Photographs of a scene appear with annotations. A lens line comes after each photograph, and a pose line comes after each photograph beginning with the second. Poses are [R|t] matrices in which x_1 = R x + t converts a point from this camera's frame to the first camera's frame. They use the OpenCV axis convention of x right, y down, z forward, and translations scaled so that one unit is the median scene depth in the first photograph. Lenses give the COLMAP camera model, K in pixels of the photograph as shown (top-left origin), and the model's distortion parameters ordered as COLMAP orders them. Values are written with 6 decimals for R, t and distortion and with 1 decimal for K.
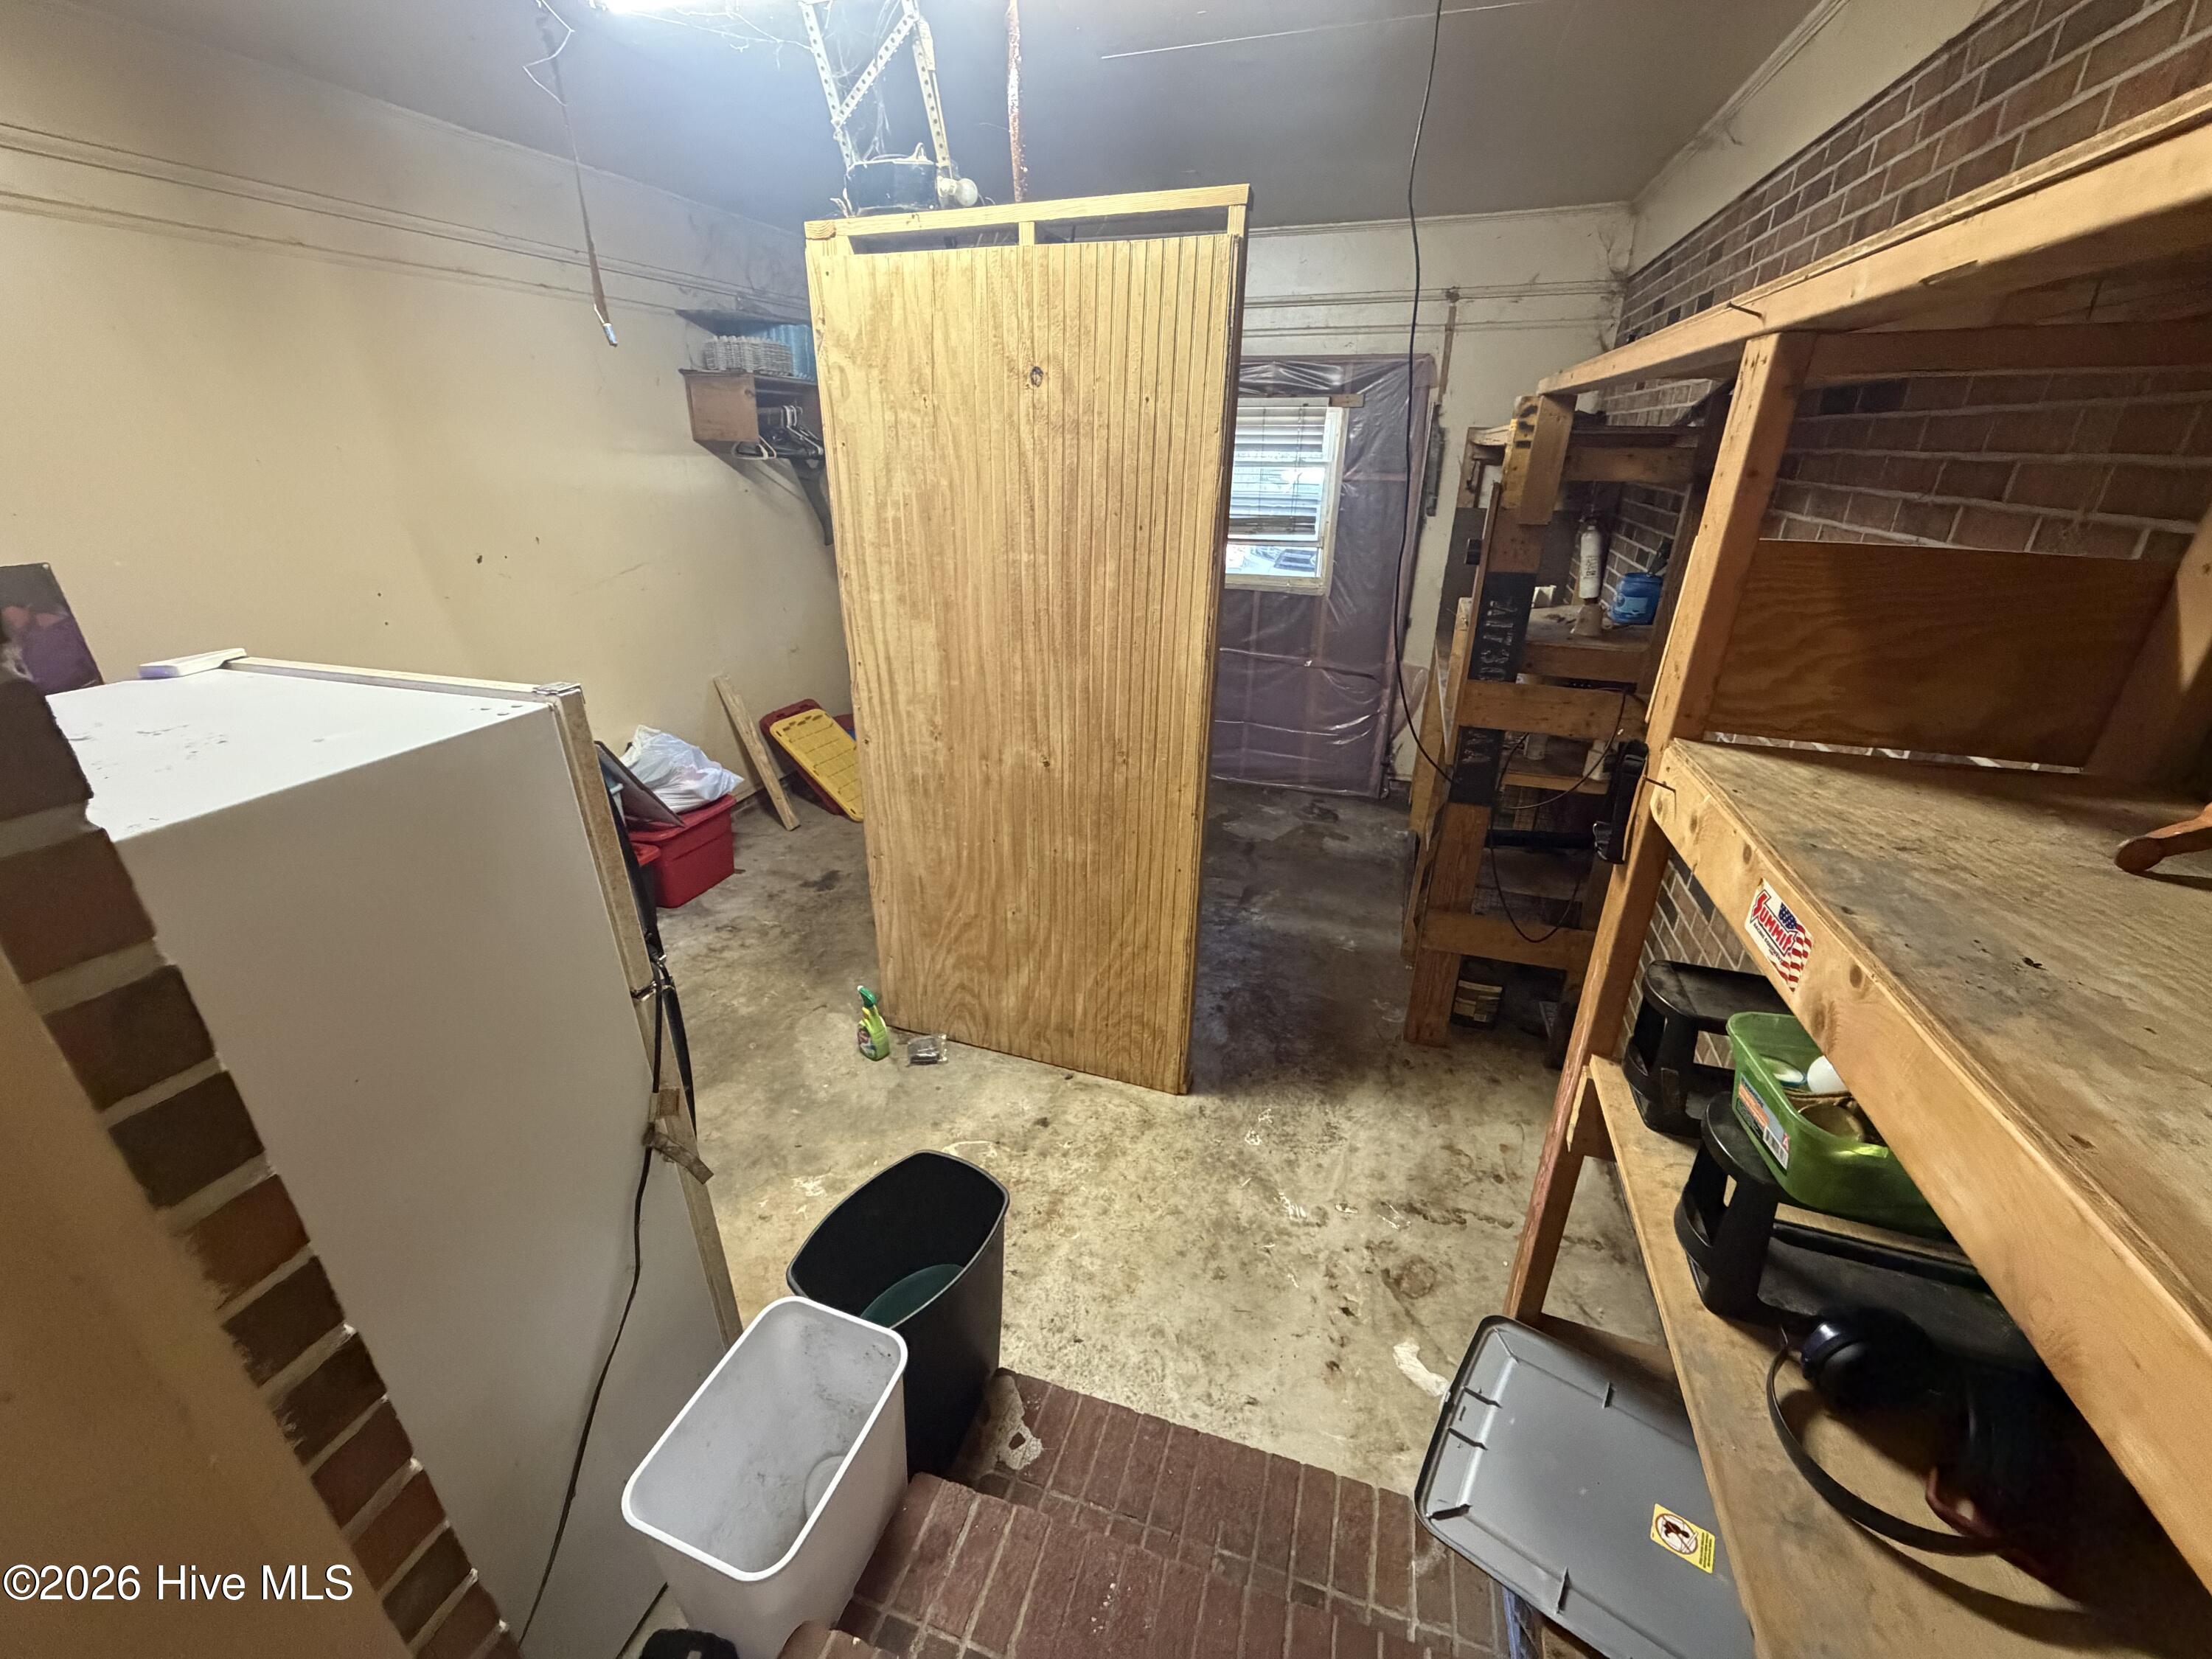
lens RADIAL K [[882.2, 0, 1098.3], [0, 882.2, 821.2], [0, 0, 1]] dist [-0.001755, -0.000151]
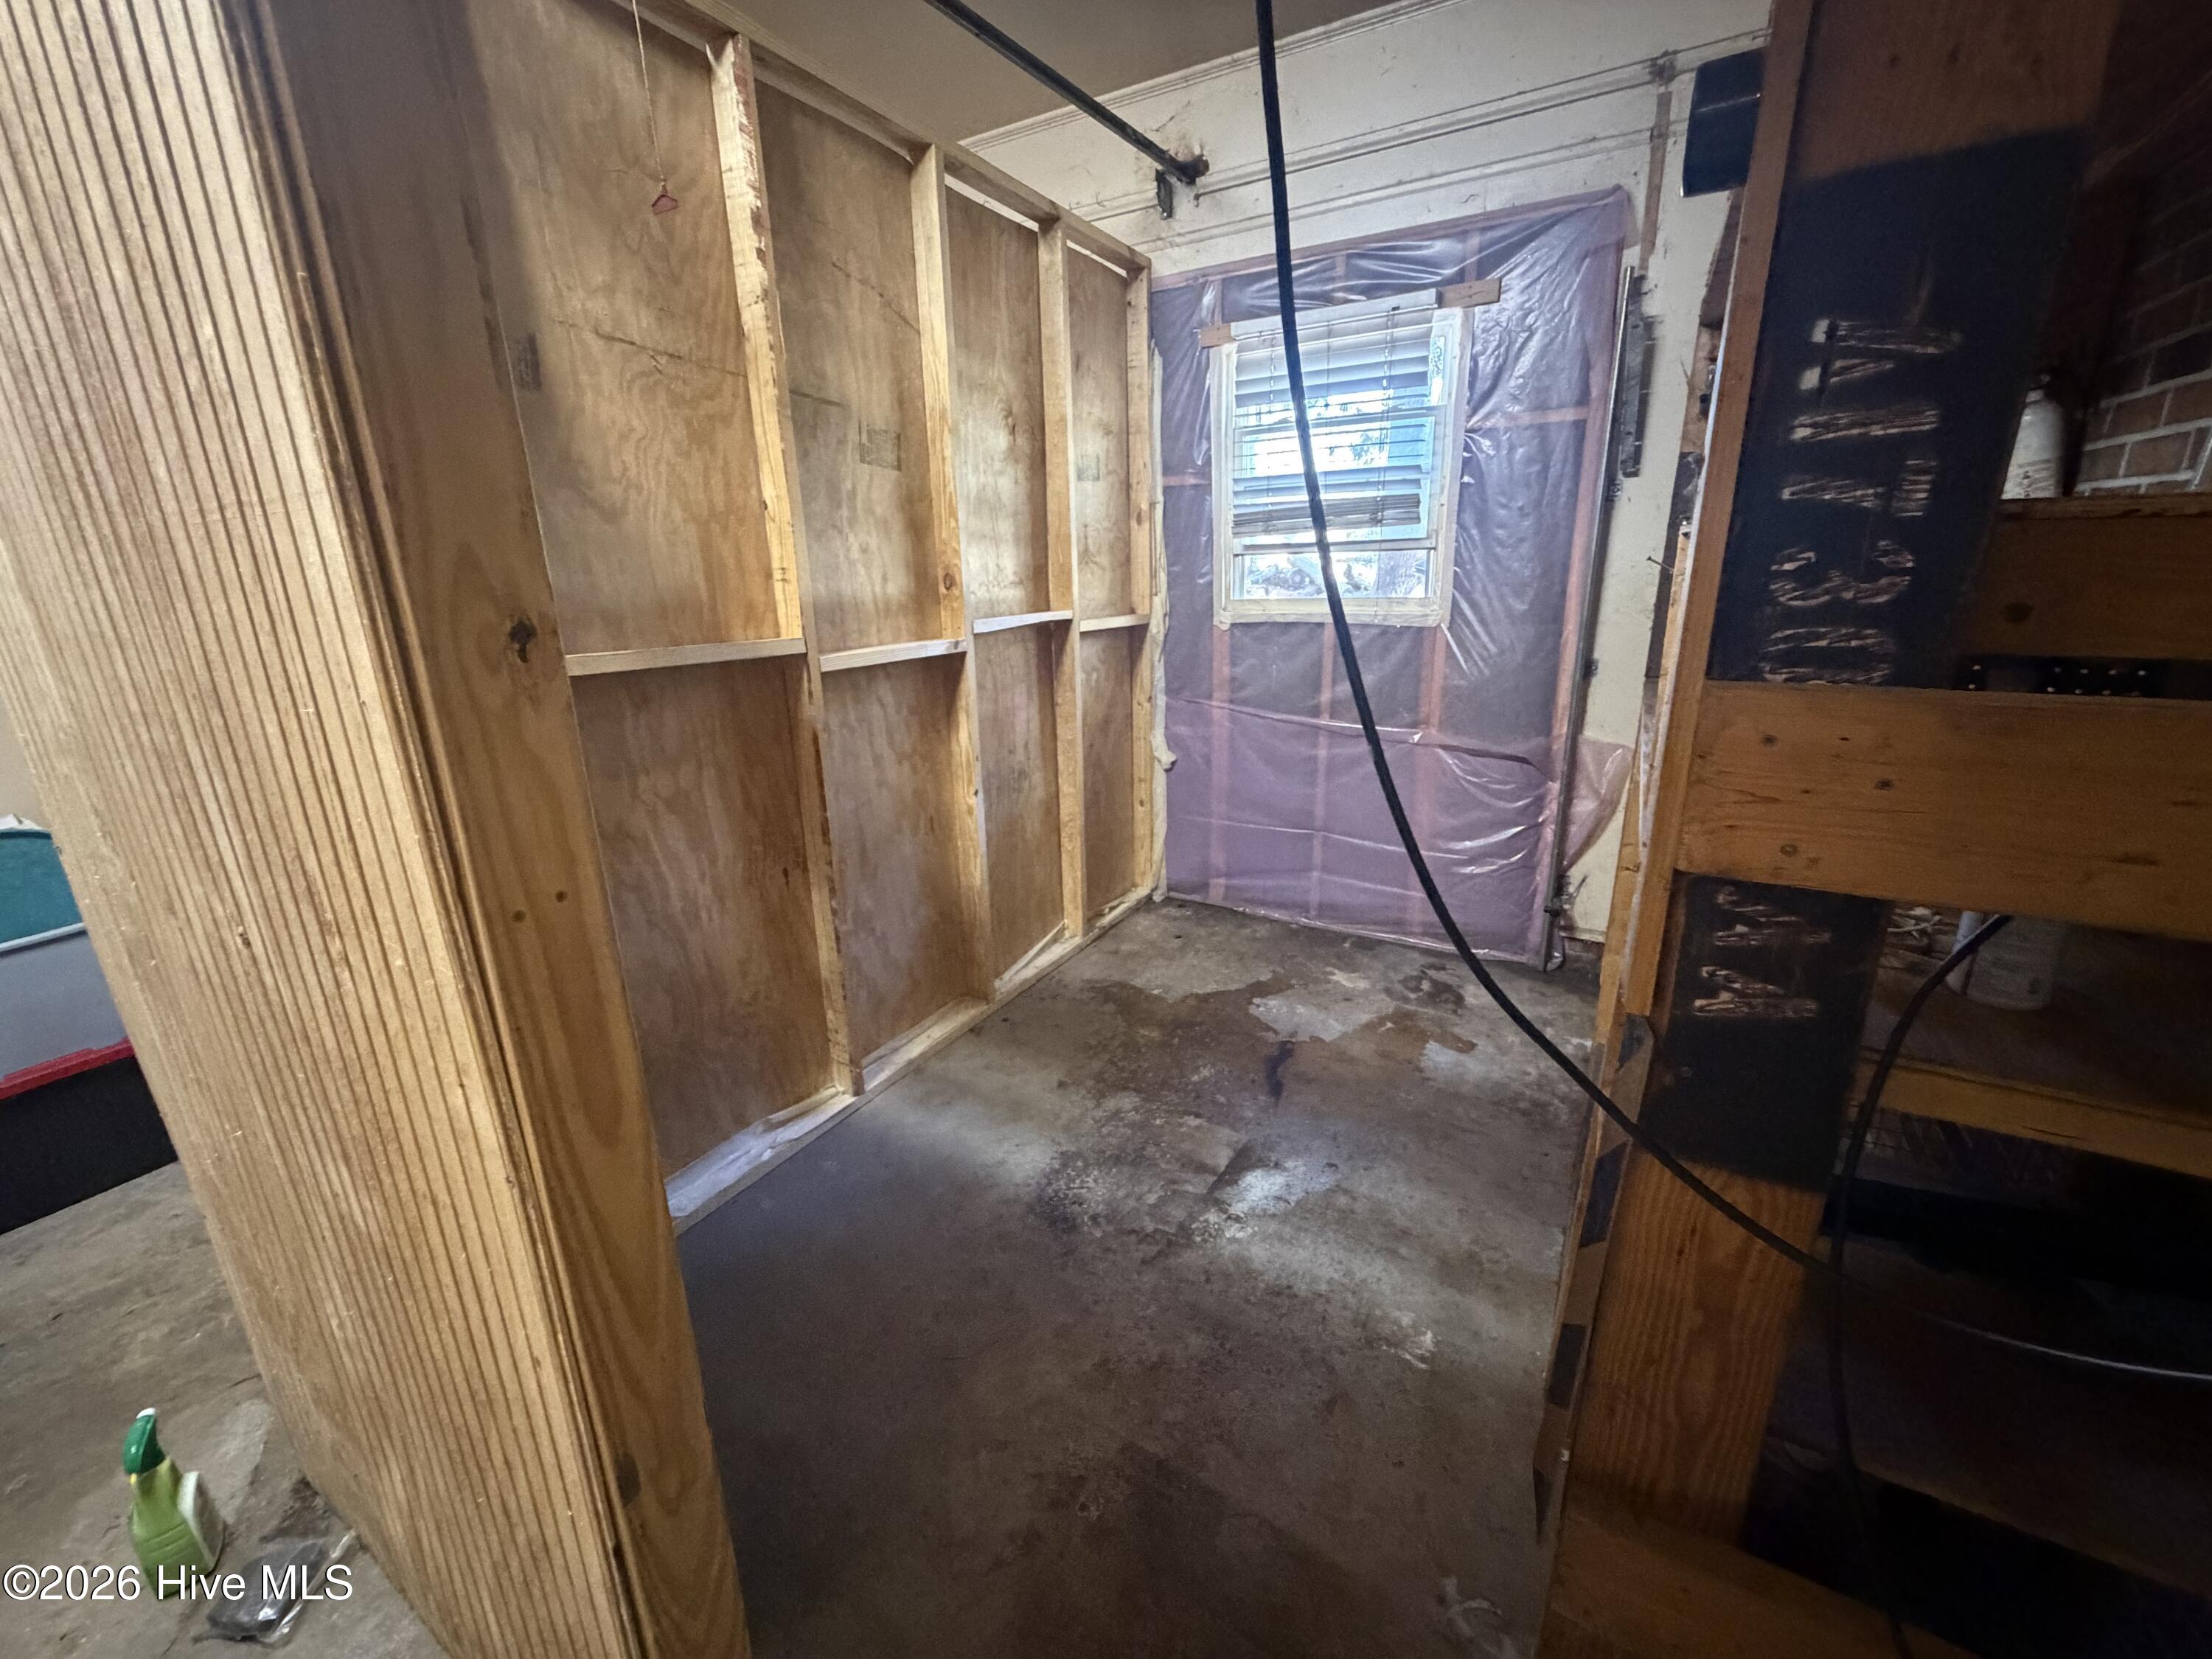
lens RADIAL K [[882.2, 0, 1098.3], [0, 882.2, 821.2], [0, 0, 1]] dist [-0.001755, -0.000151]
pose [[0.976519, 0.028385, -0.213551, 0.162656], [-0.052808, 0.992578, -0.109546, -0.046147], [0.208857, 0.118251, 0.970771, 0.387514]]
